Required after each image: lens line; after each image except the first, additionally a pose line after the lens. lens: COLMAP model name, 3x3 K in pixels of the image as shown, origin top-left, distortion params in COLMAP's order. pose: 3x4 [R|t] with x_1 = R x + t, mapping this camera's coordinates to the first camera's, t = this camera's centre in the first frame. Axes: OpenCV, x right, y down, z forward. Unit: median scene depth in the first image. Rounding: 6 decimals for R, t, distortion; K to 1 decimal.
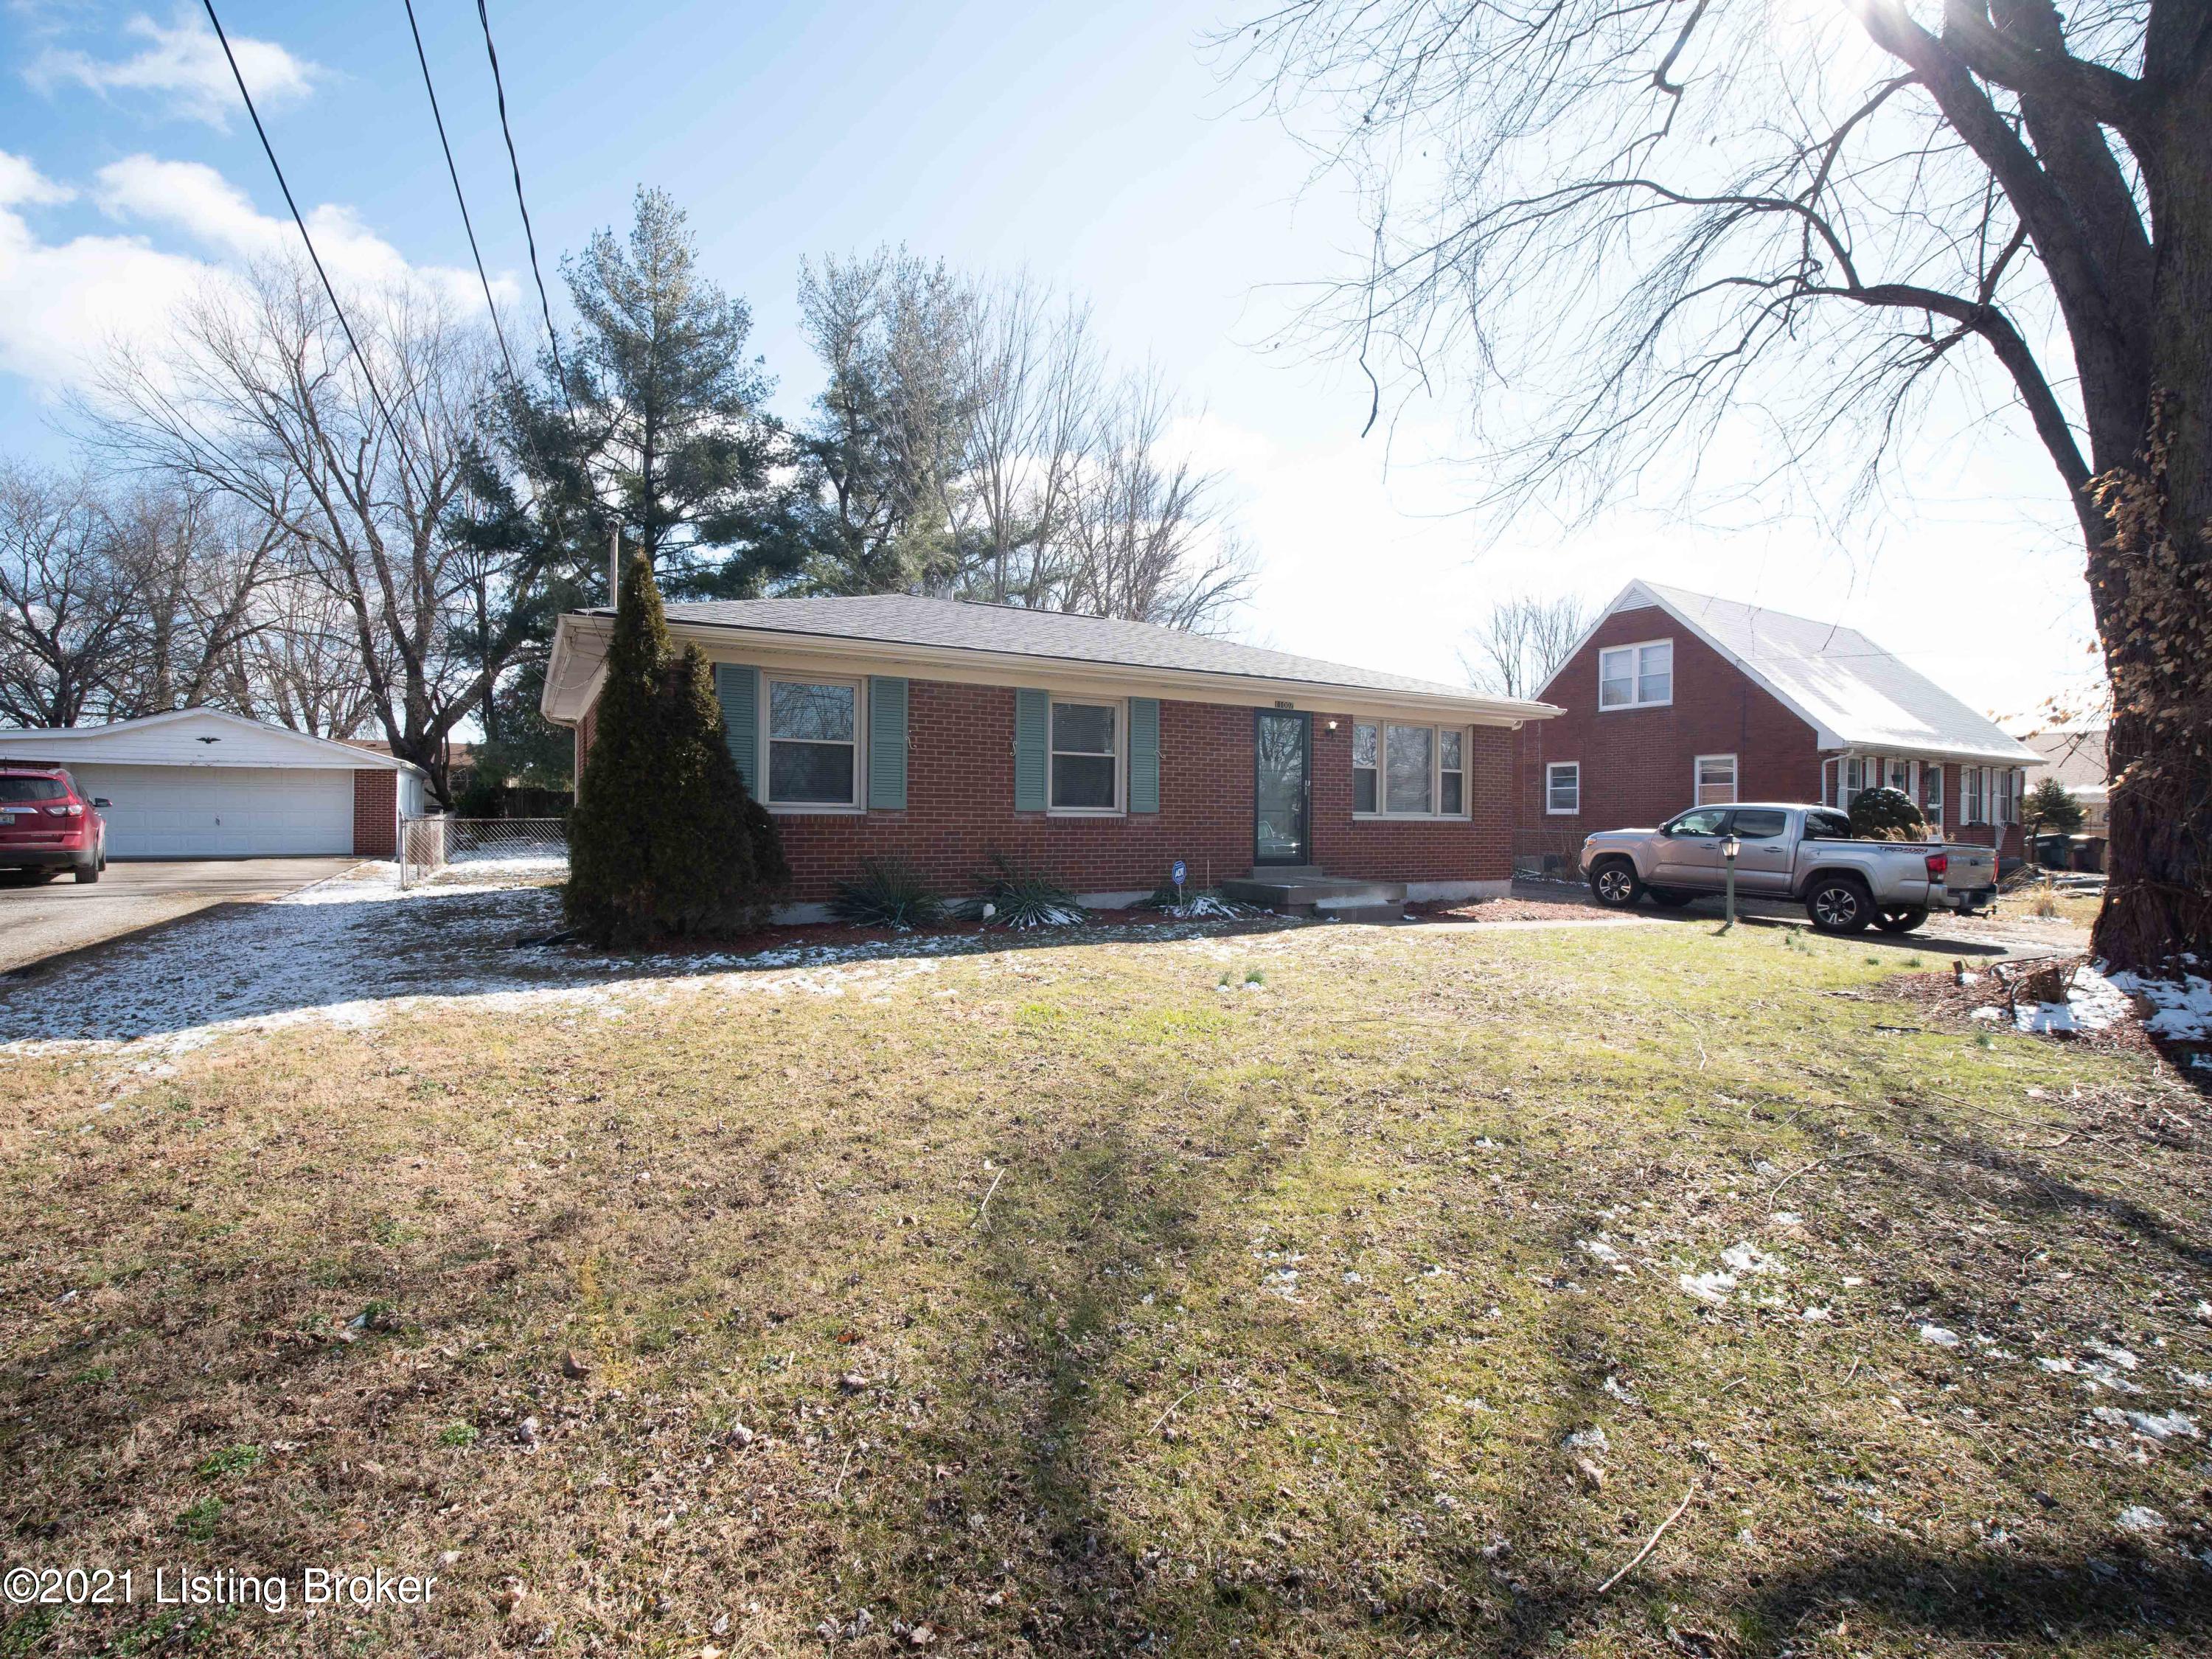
lens RADIAL K [[985.7, 0, 1094.5], [0, 985.7, 819.9], [0, 0, 1]] dist [-0.001975, -0.000247]
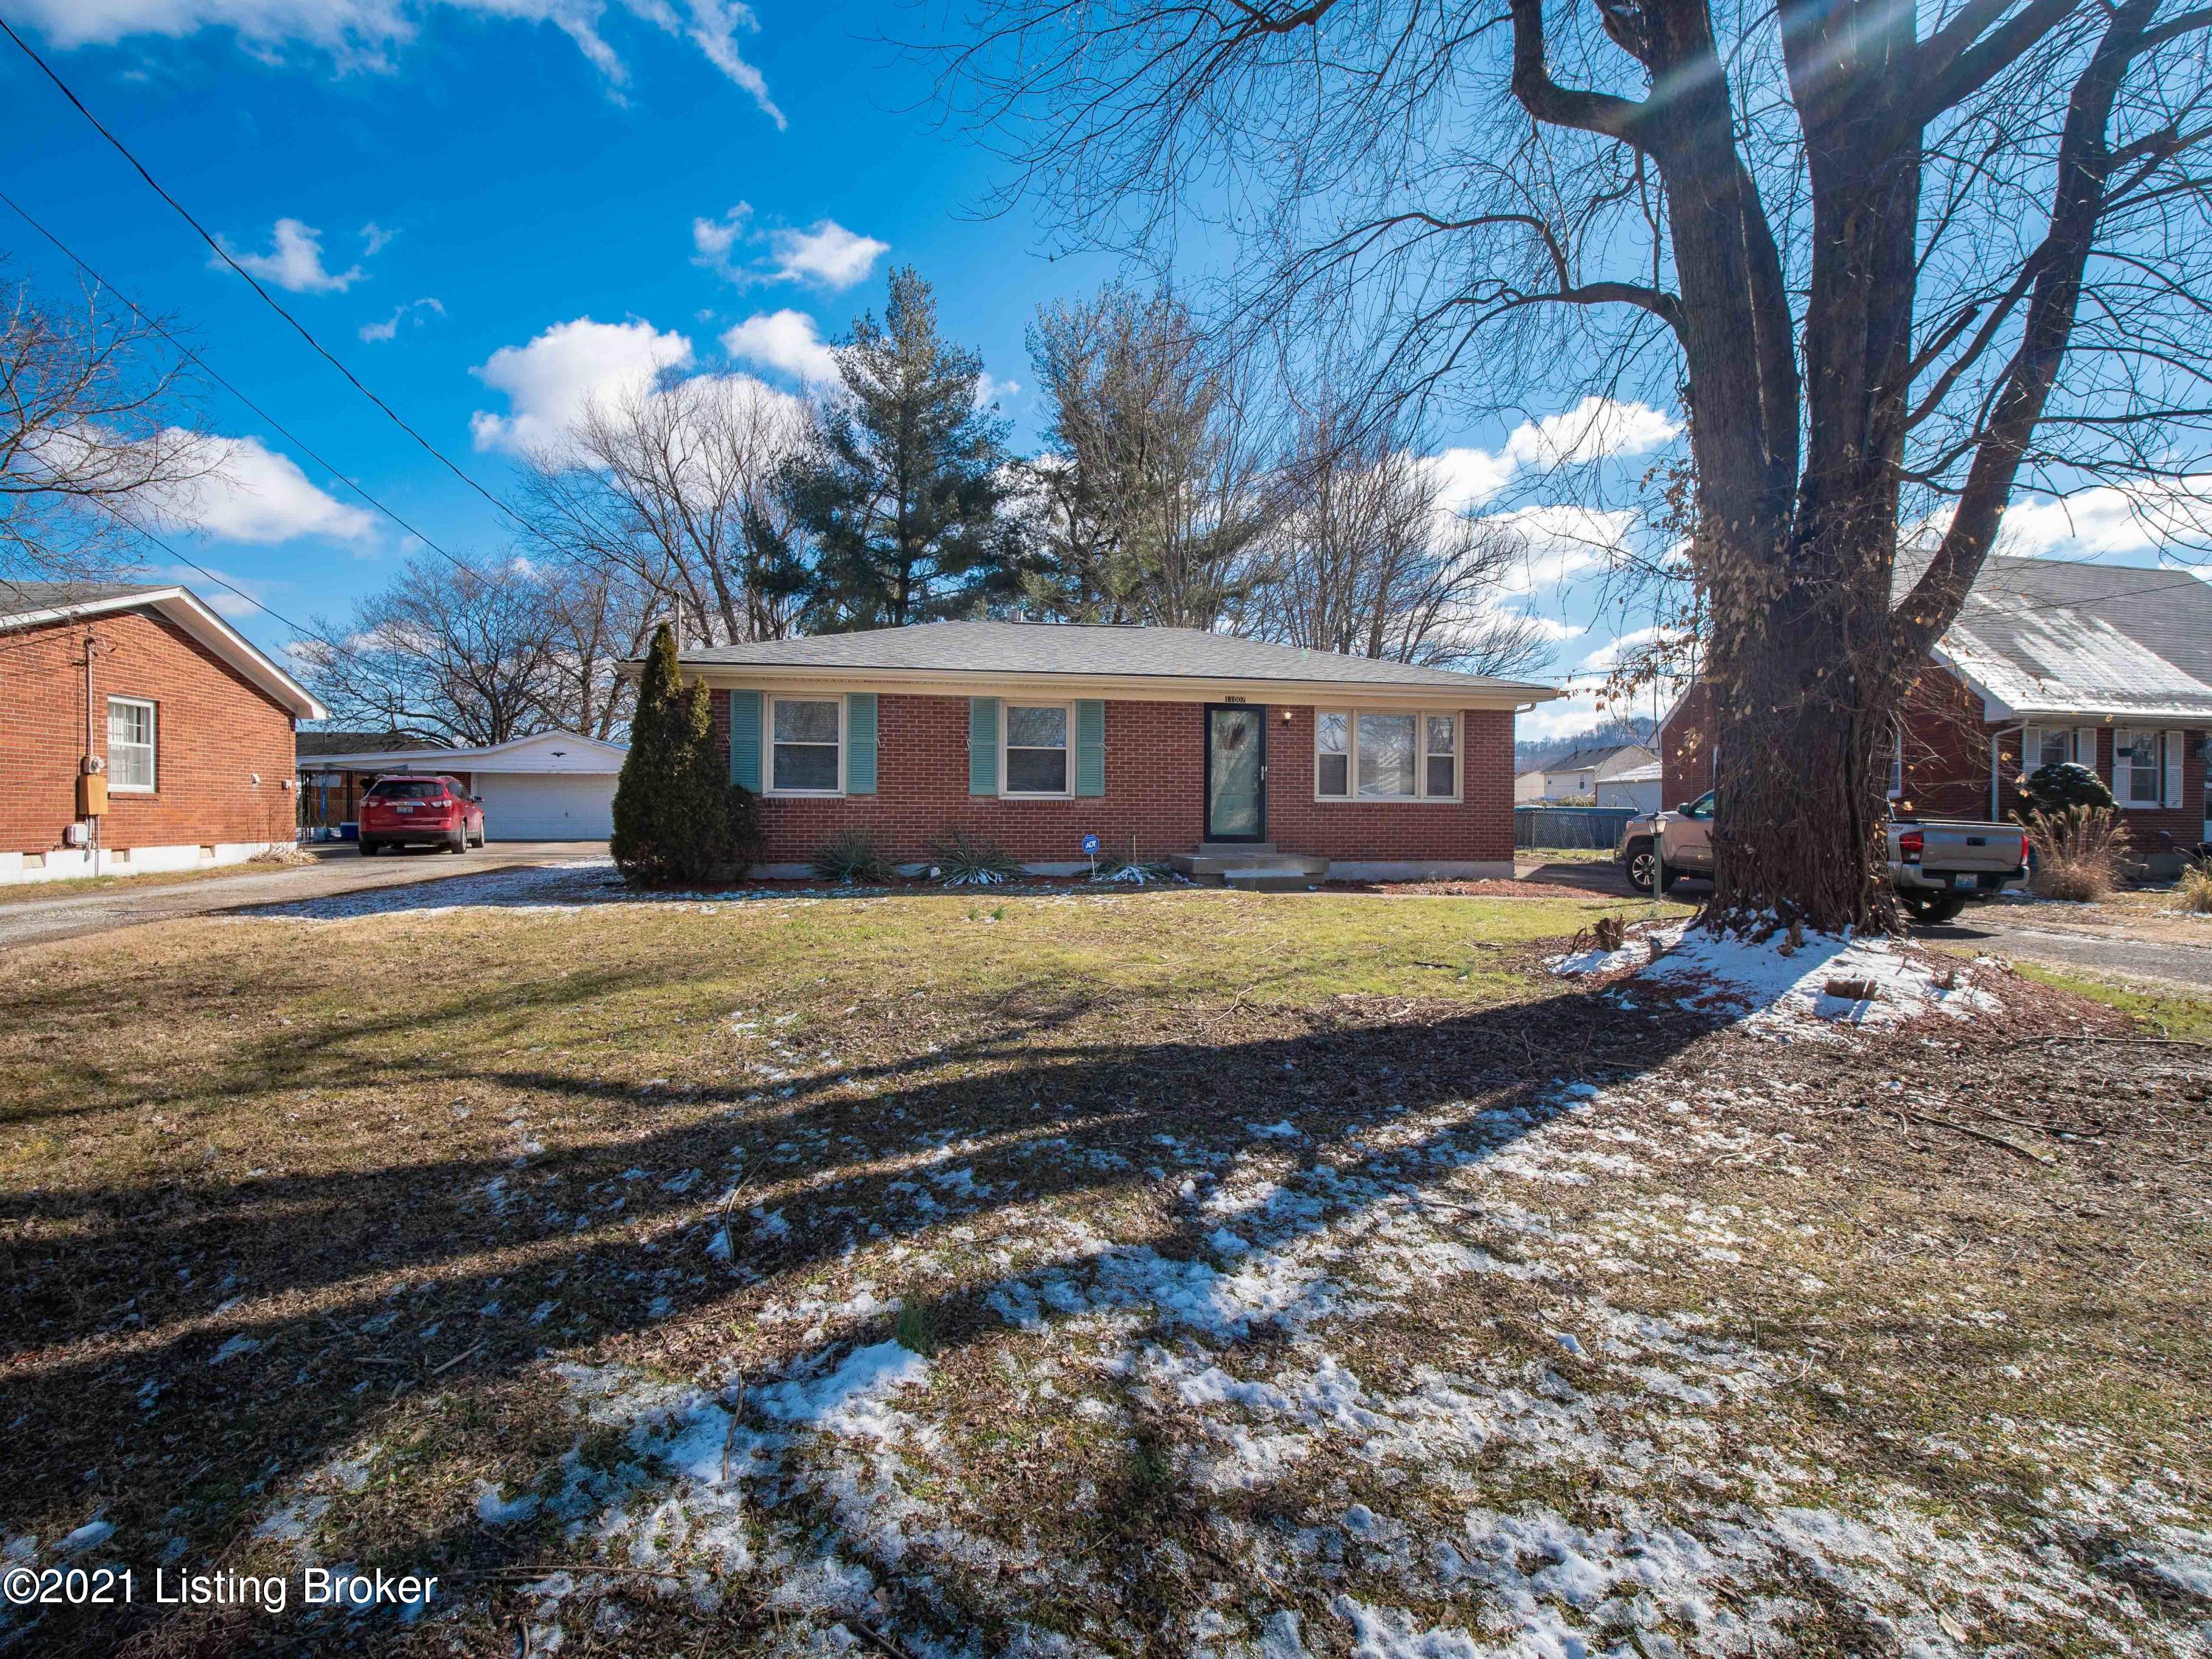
lens RADIAL K [[1009.9, 0, 1106.0], [0, 1009.9, 829.5], [0, 0, 1]] dist [-0.000048, -0.000302]
pose [[0.946720, -0.001014, -0.322058, 0.392307], [0.003594, 0.999966, 0.007417, 0.020559], [0.322039, -0.008179, 0.946691, -0.126216]]
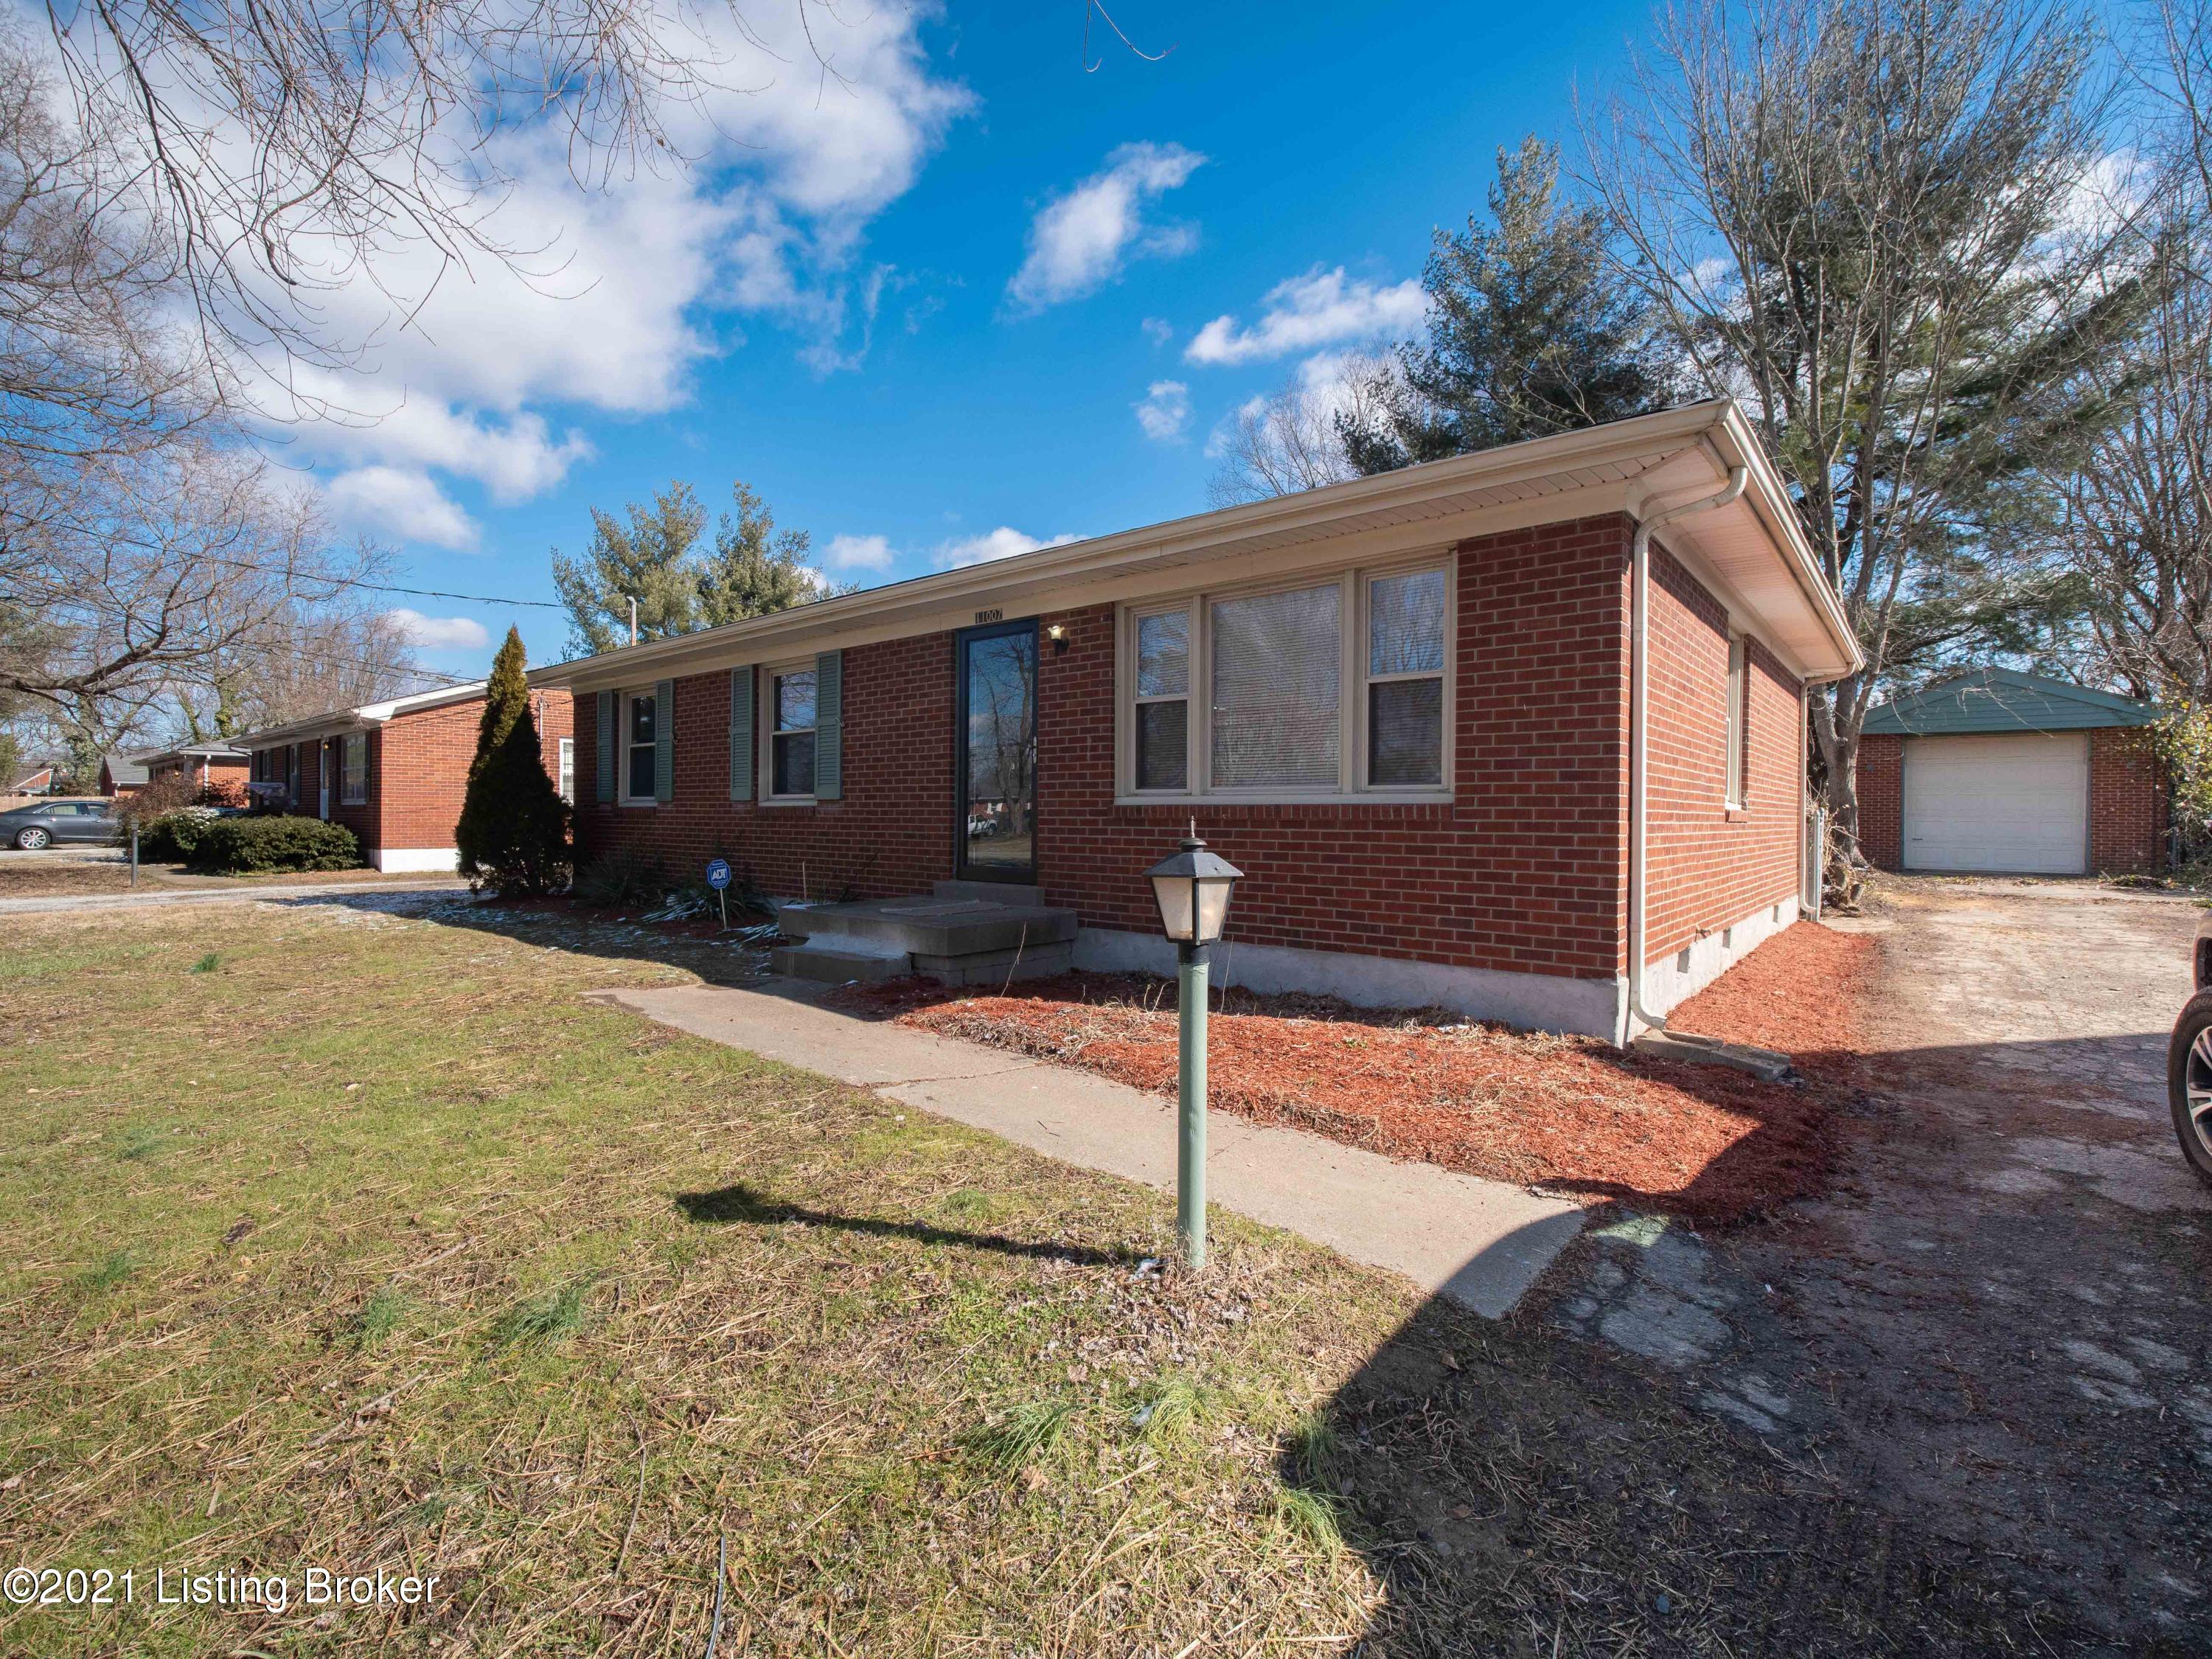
lens RADIAL K [[996.6, 0, 1106.0], [0, 996.6, 829.5], [0, 0, 1]] dist [-0.000900, -0.000057]
pose [[0.348706, -0.001271, -0.937231, 0.732652], [-0.008124, 0.999957, -0.004379, 0.014847], [0.937197, 0.009141, 0.348680, 0.793194]]
